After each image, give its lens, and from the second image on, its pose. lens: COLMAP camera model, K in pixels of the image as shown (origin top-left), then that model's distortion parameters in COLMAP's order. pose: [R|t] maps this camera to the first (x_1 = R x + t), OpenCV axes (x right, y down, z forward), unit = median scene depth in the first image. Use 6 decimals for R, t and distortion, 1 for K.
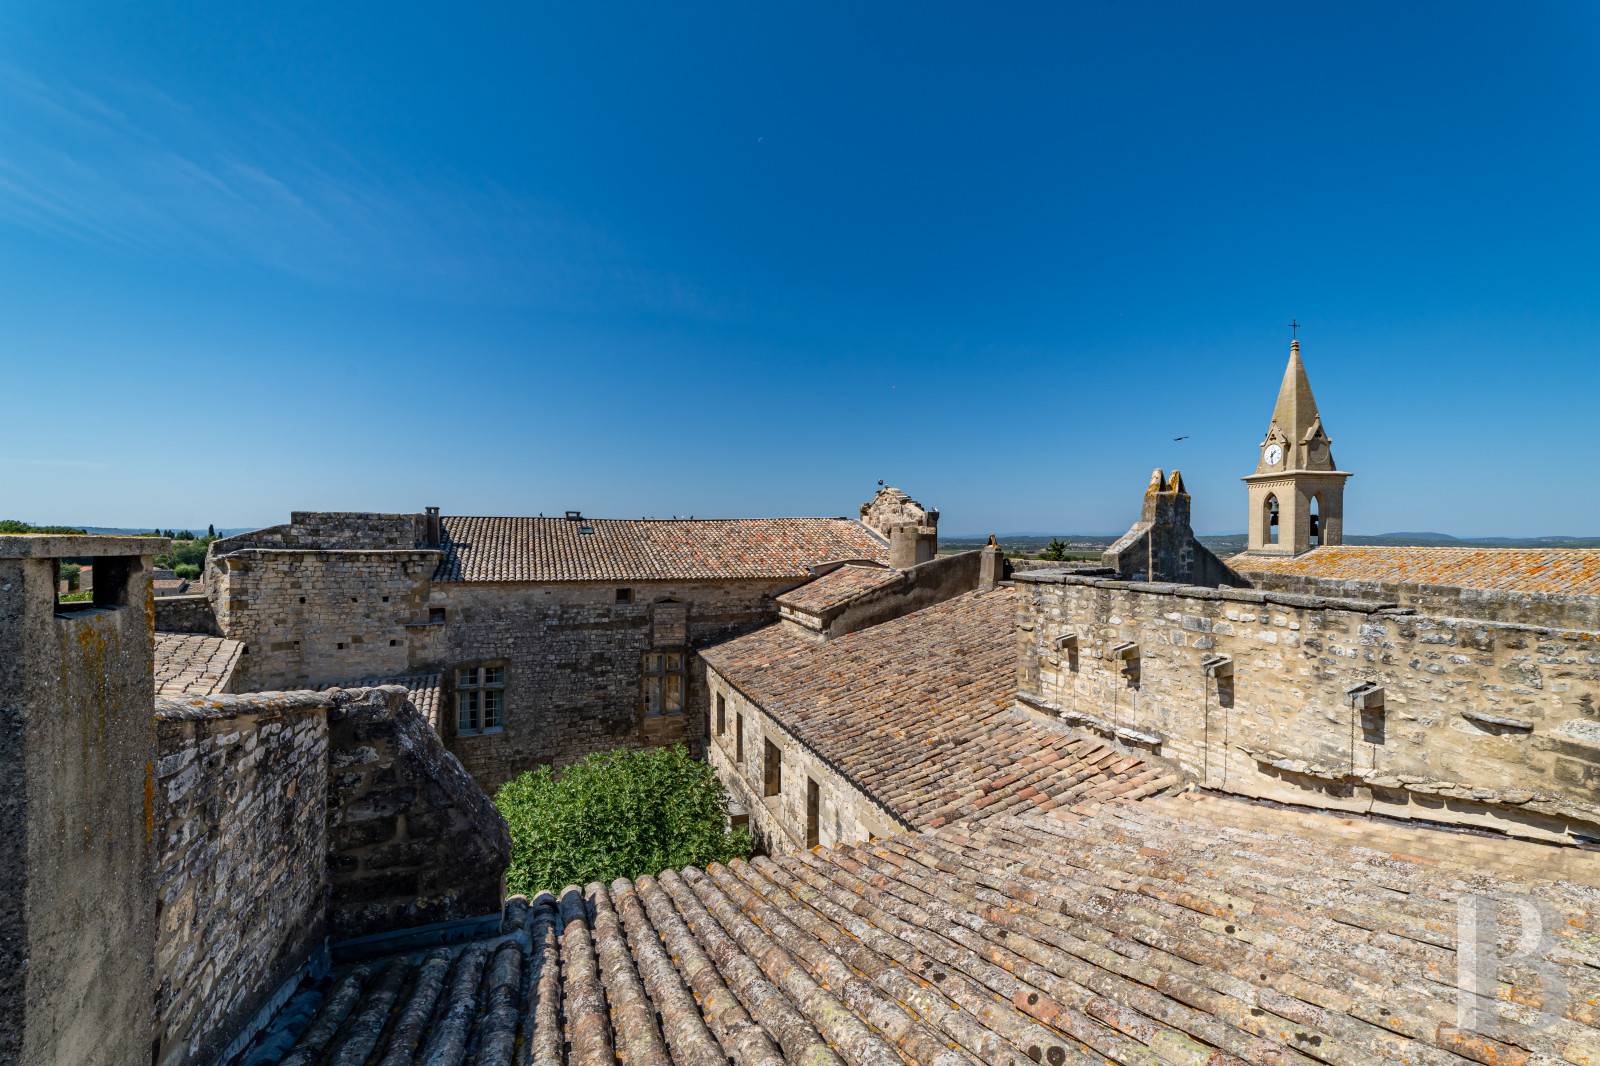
lens RADIAL K [[672.4, 0, 799.8], [0, 672.4, 535.3], [0, 0, 1]] dist [-0.000970, -0.000008]
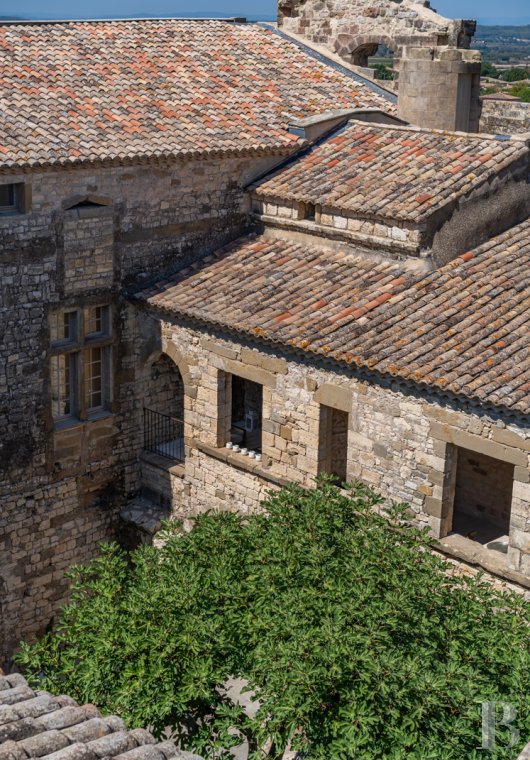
lens RADIAL K [[1272.7, 0, 265.0], [0, 1272.7, 379.9], [0, 0, 1]] dist [-0.013568, 0.000000]
pose [[0.916627, -0.093041, 0.388765, -0.455264], [-0.019941, 0.960683, 0.276931, -0.042605], [-0.399246, -0.261595, 0.878732, 0.074720]]
